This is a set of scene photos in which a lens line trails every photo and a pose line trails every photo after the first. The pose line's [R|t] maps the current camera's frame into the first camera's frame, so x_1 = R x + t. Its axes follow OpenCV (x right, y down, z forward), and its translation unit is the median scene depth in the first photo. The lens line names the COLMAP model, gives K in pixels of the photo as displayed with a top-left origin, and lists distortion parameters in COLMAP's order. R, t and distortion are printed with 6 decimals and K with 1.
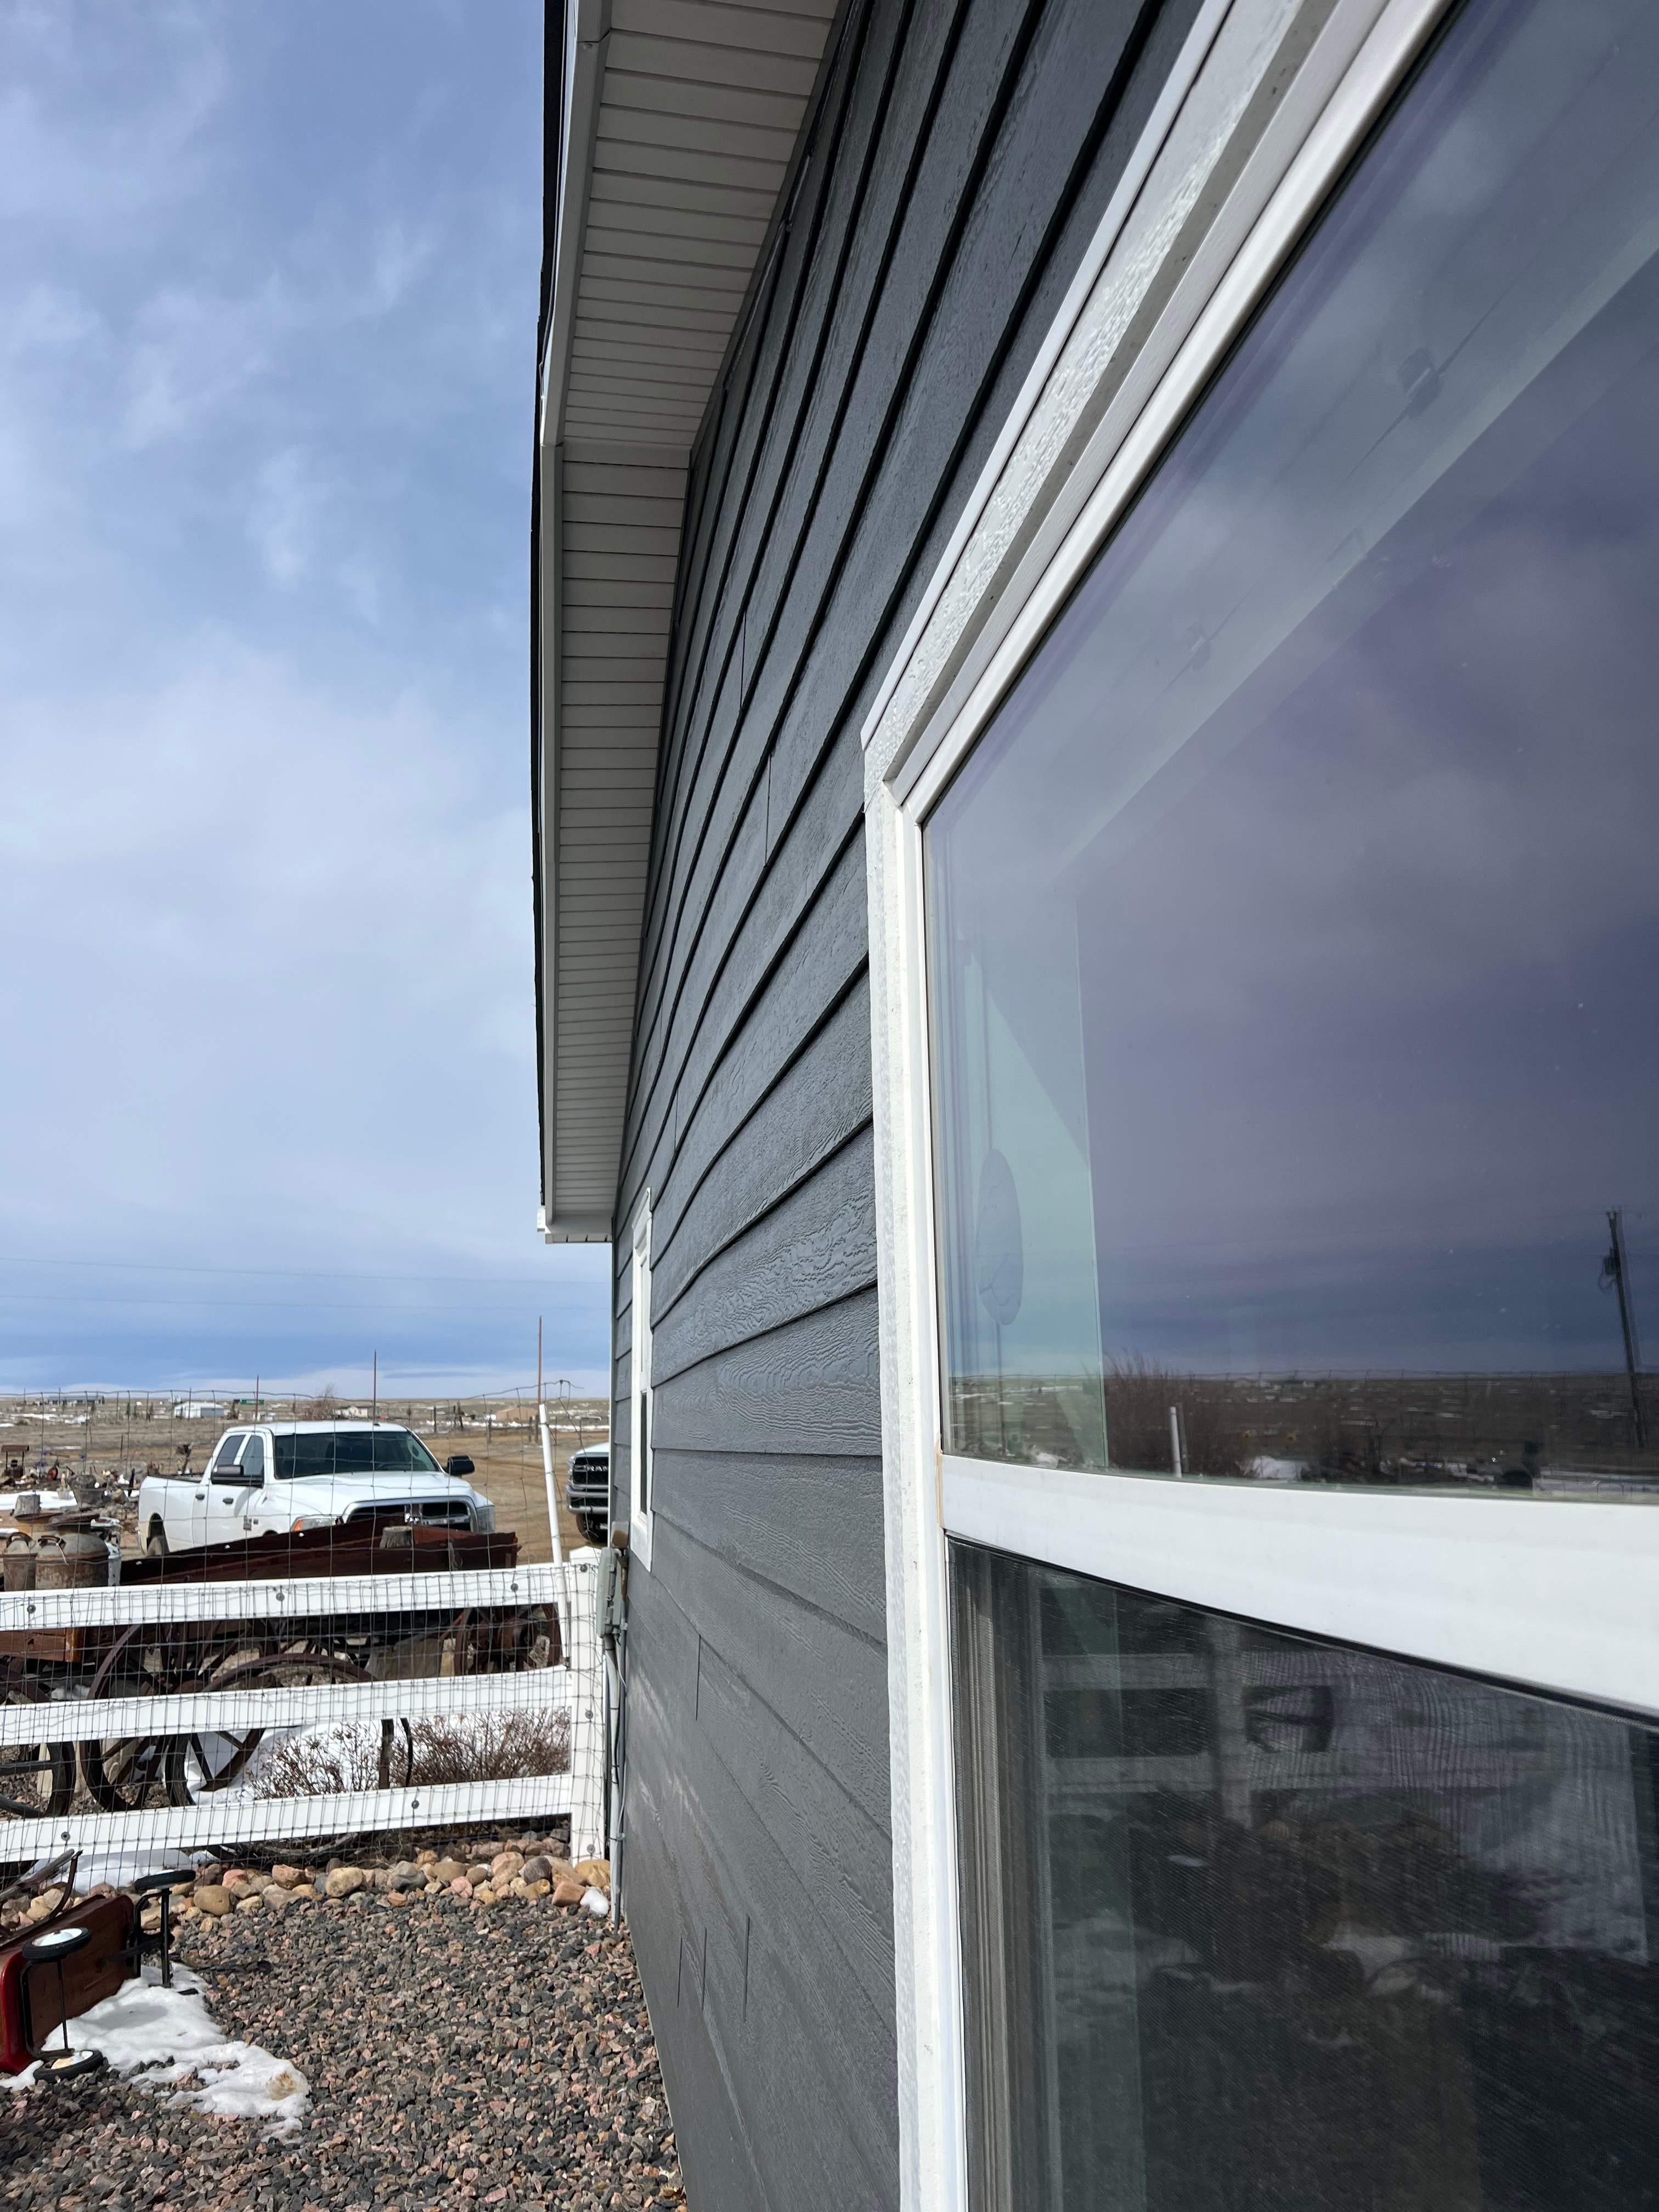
lens RADIAL K [[1645.7, 0, 823.7], [0, 1645.7, 1117.3], [0, 0, 1]] dist [0.054562, -0.056532]
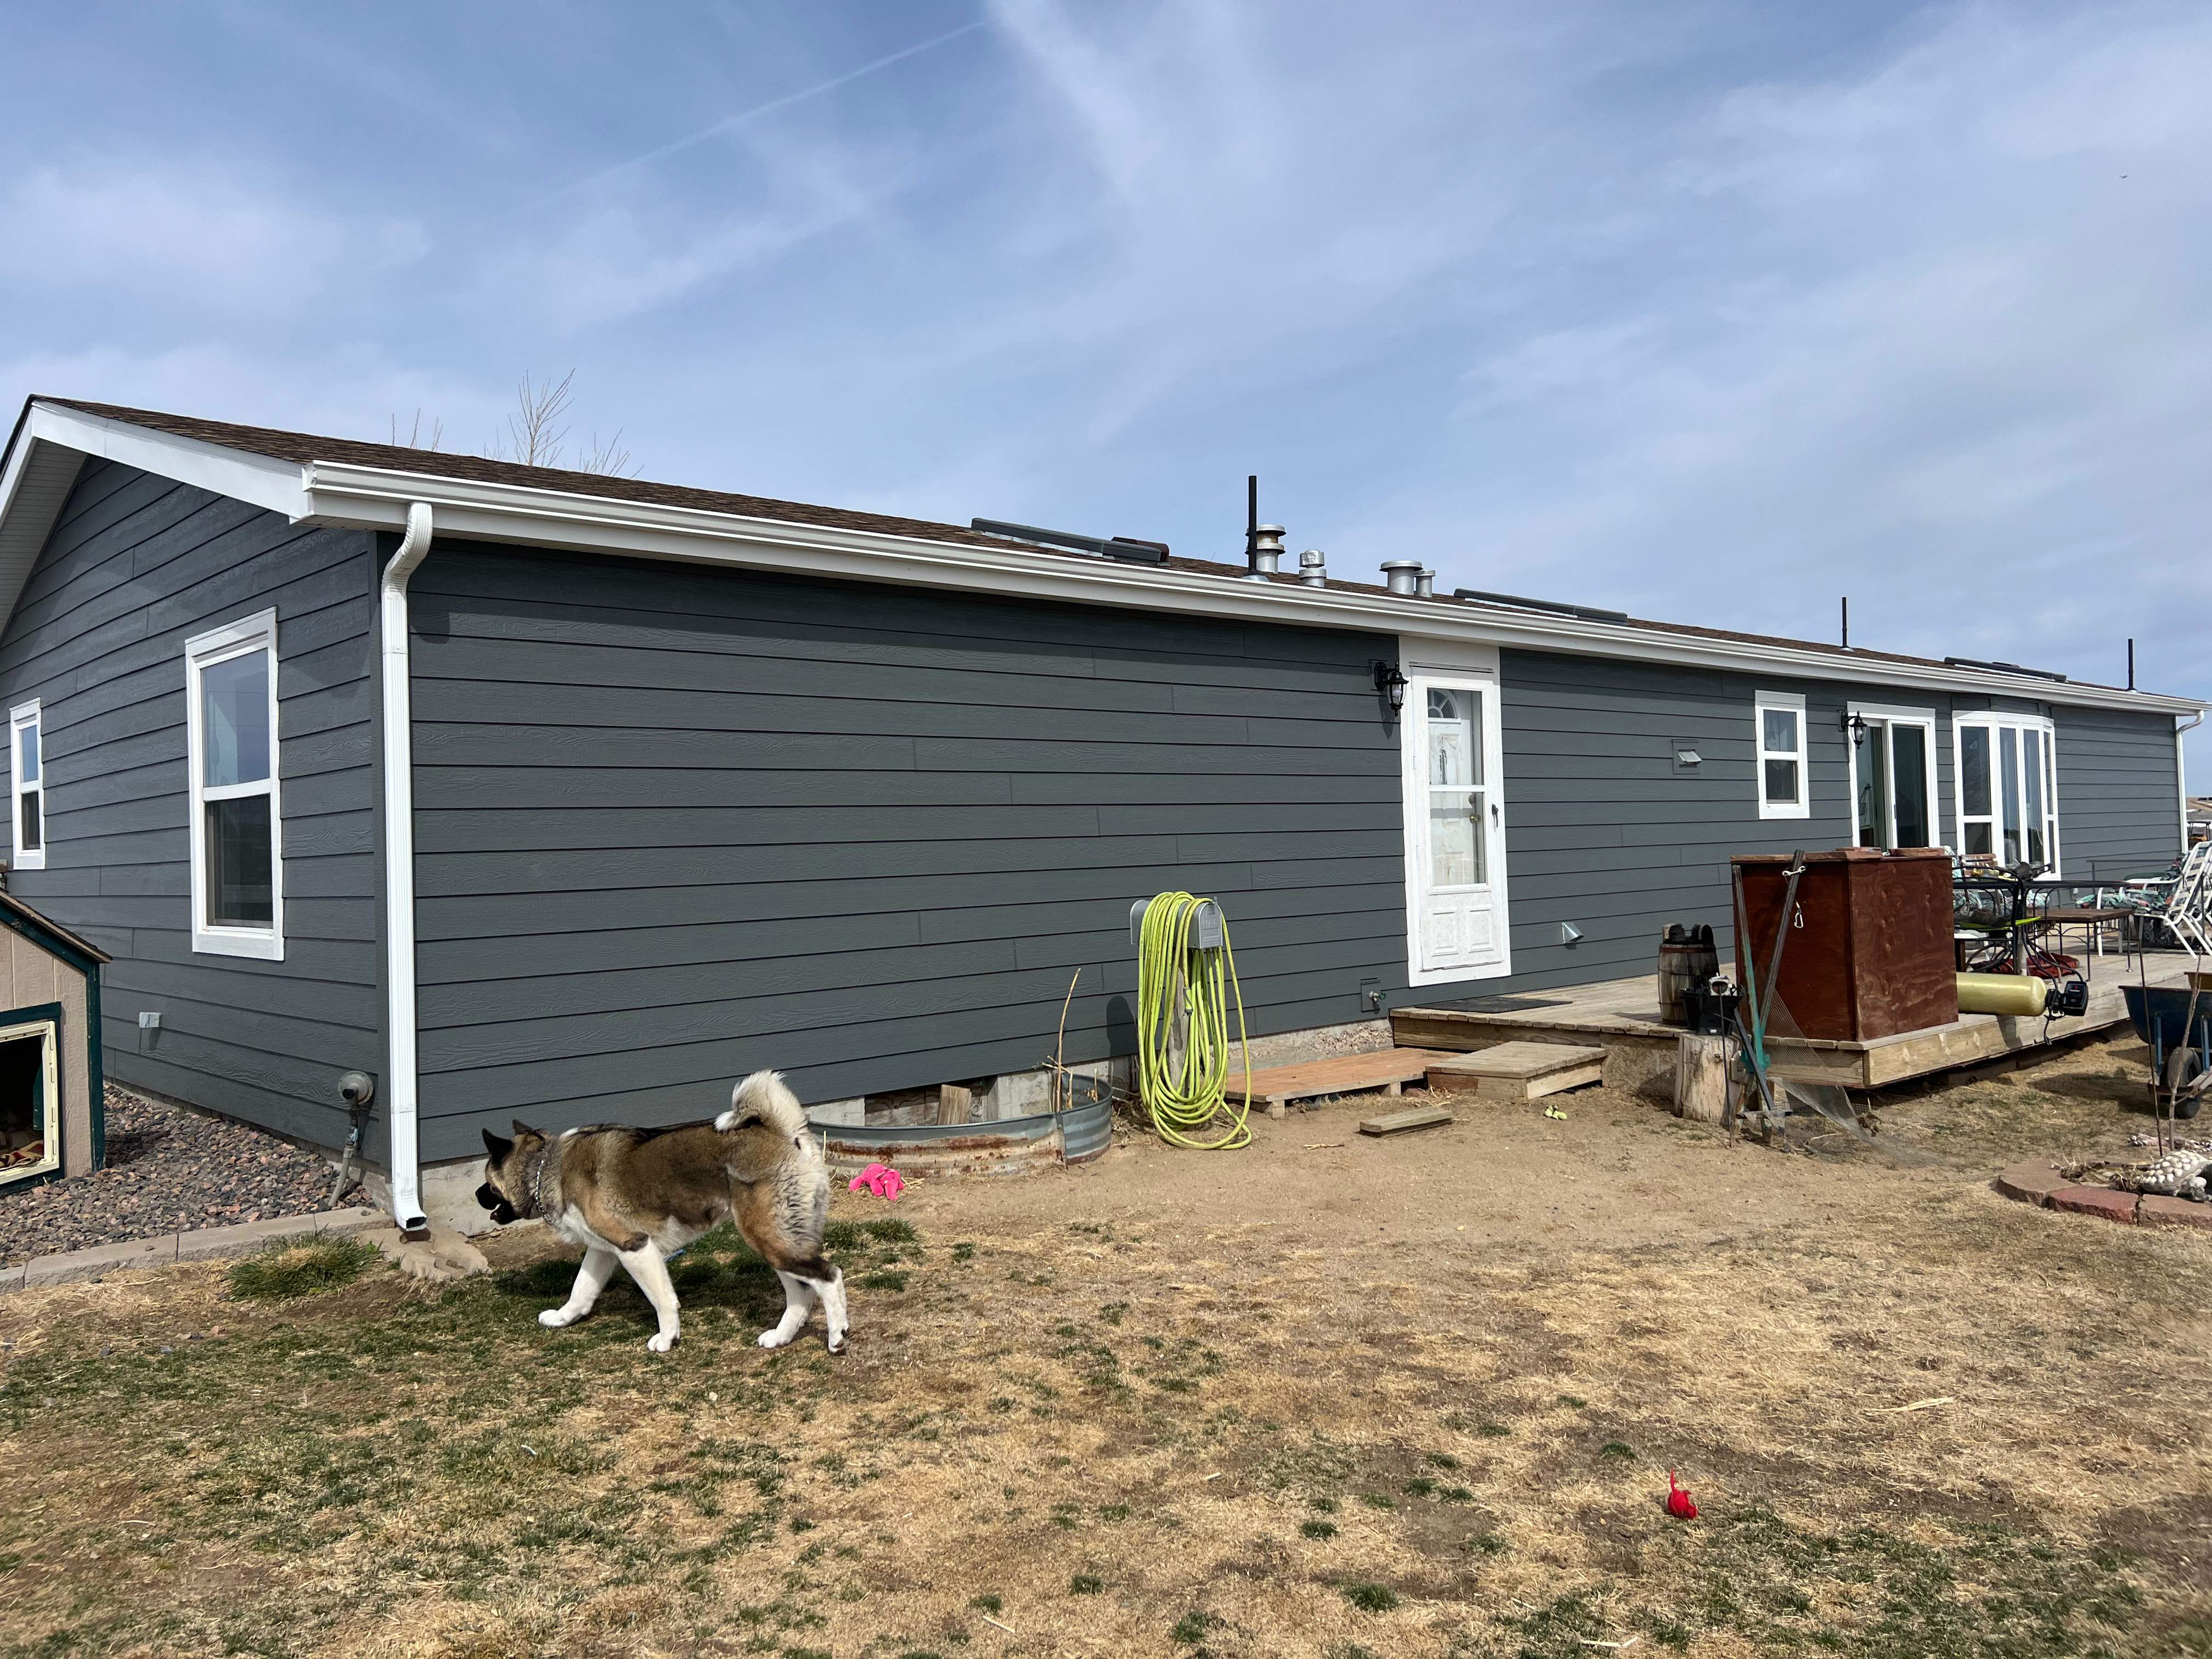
lens RADIAL K [[1645.7, 0, 1095.6], [0, 1645.7, 816.9], [0, 0, 1]] dist [0.054562, -0.056532]
pose [[0.843864, 0.002813, 0.536549, -0.049013], [-0.086833, 0.987520, 0.131391, -0.085218], [-0.529484, -0.157466, 0.833577, -0.648223]]
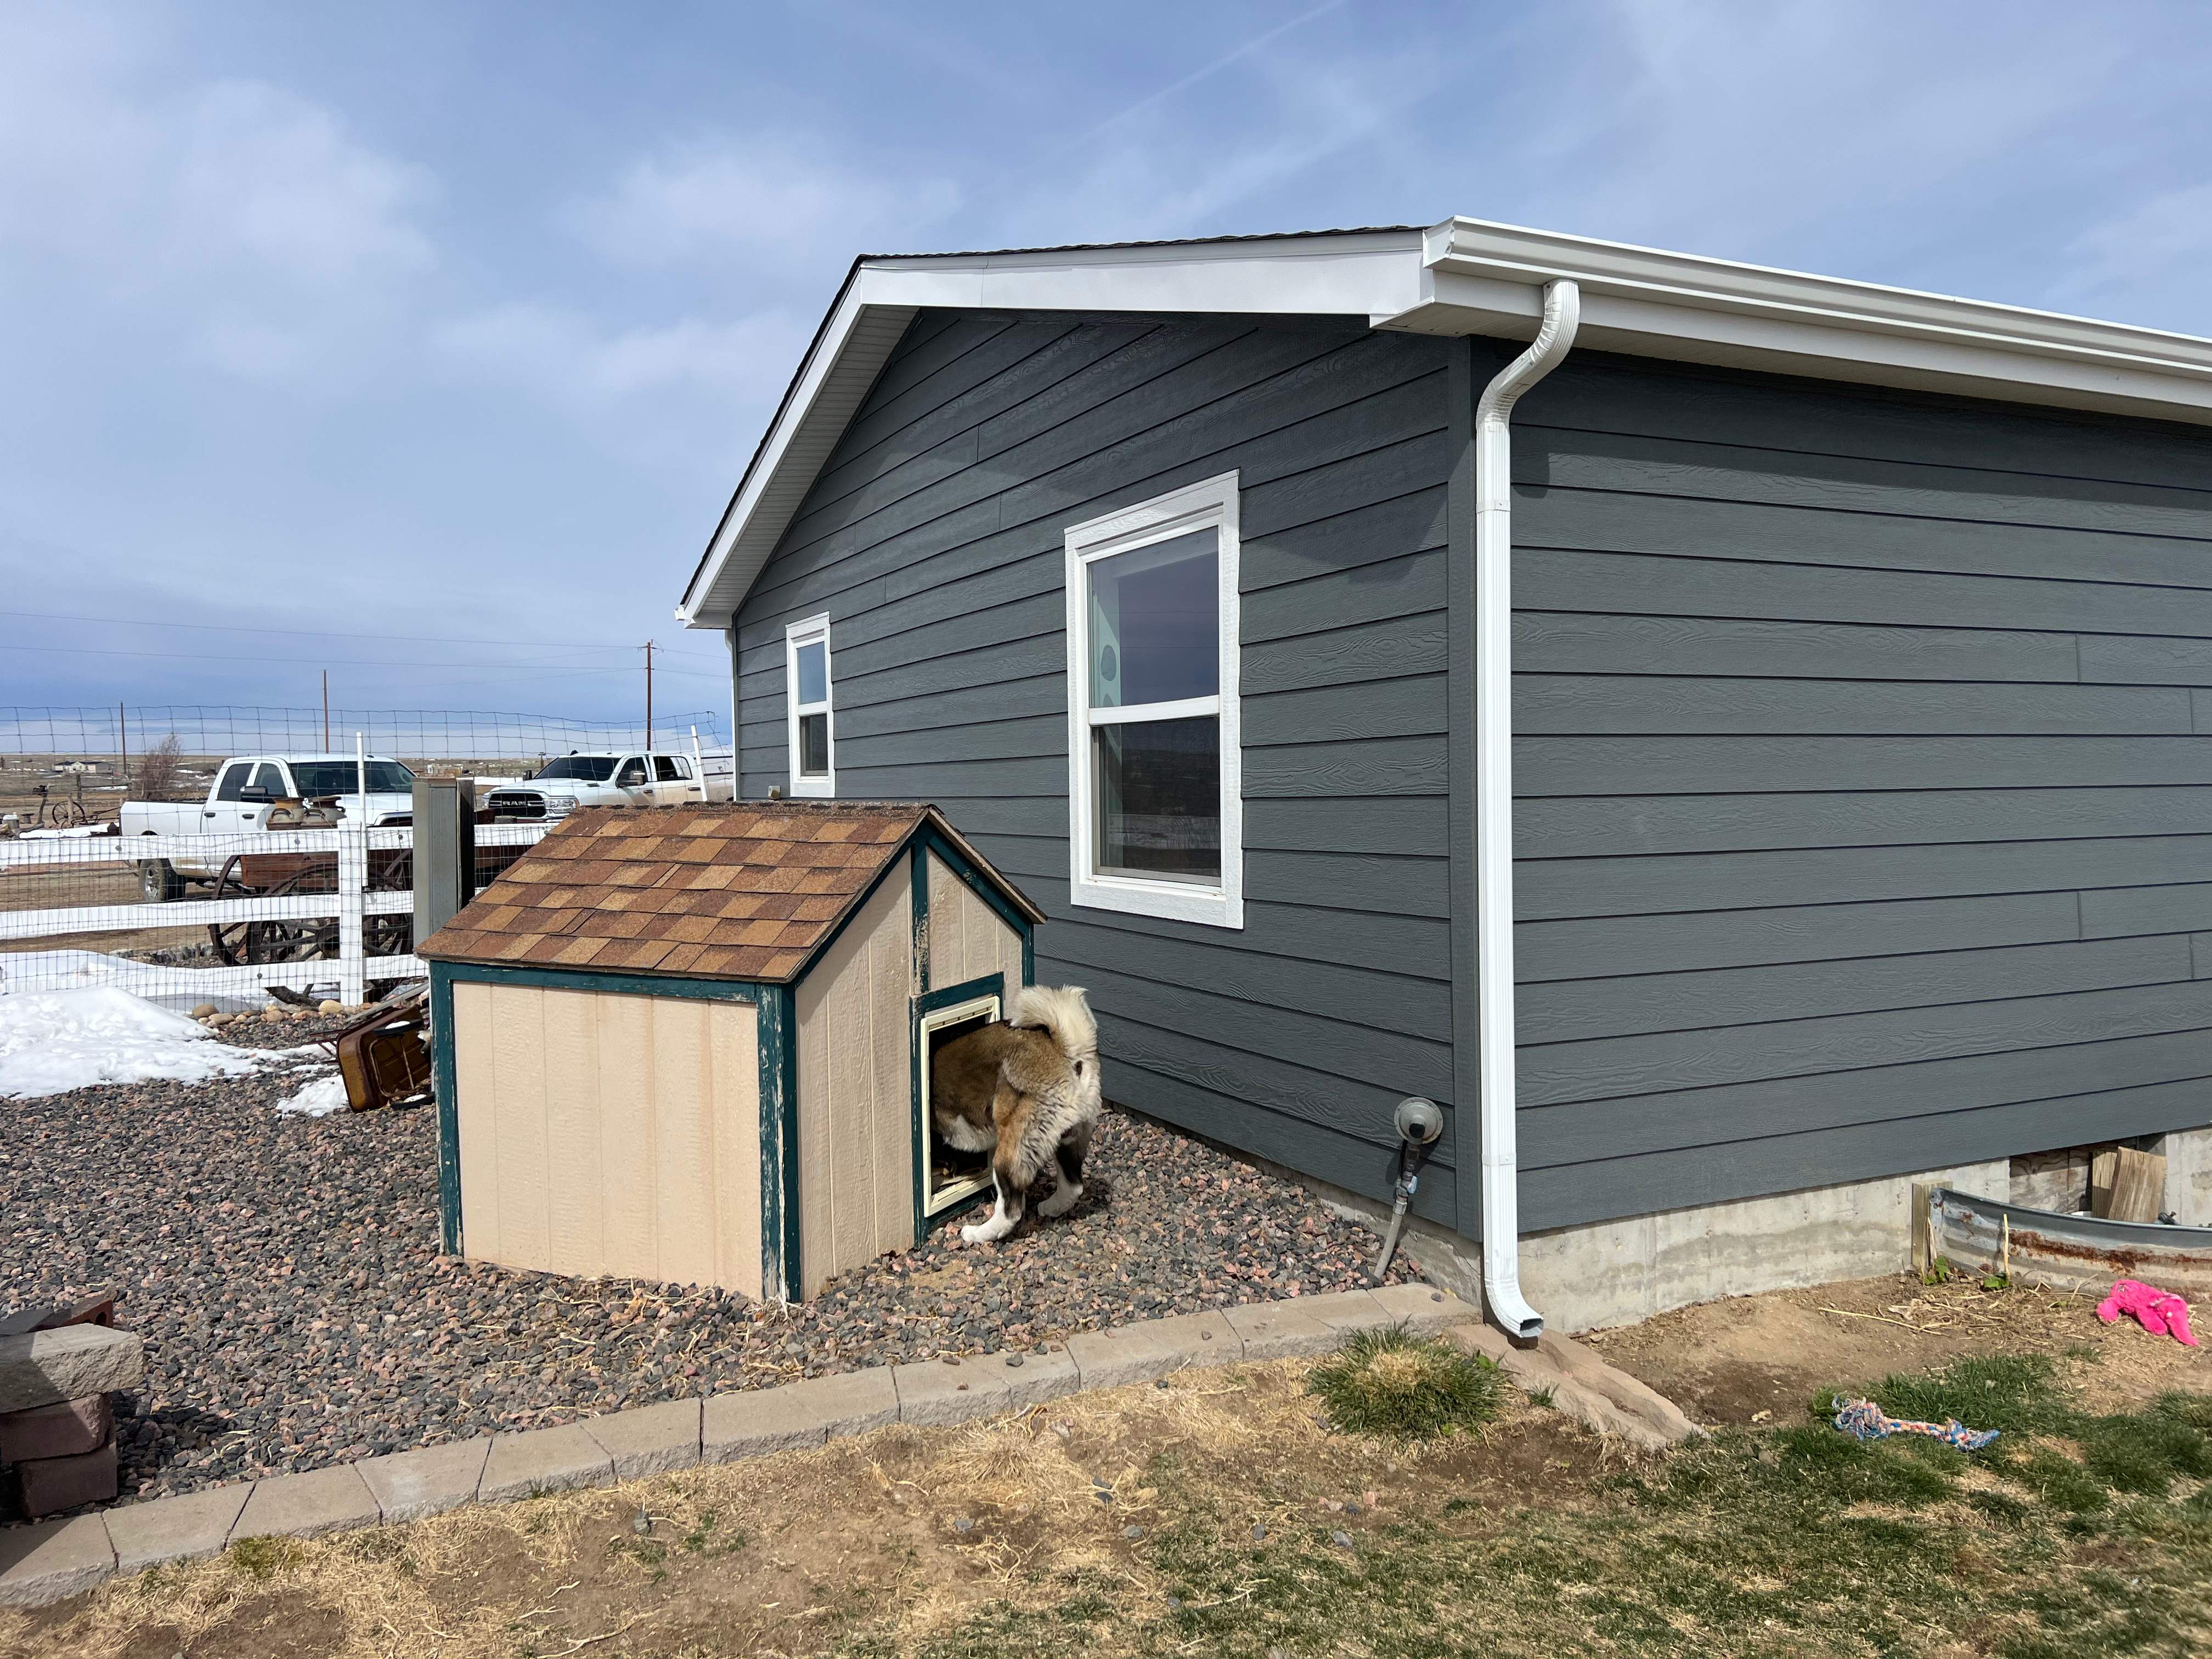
lens RADIAL K [[1645.7, 0, 1095.6], [0, 1645.7, 816.9], [0, 0, 1]] dist [0.054562, -0.056532]
pose [[0.962898, 0.001990, 0.269857, -0.139903], [-0.056004, 0.979676, 0.192608, -0.046409], [-0.263989, -0.200575, 0.943440, -0.414715]]
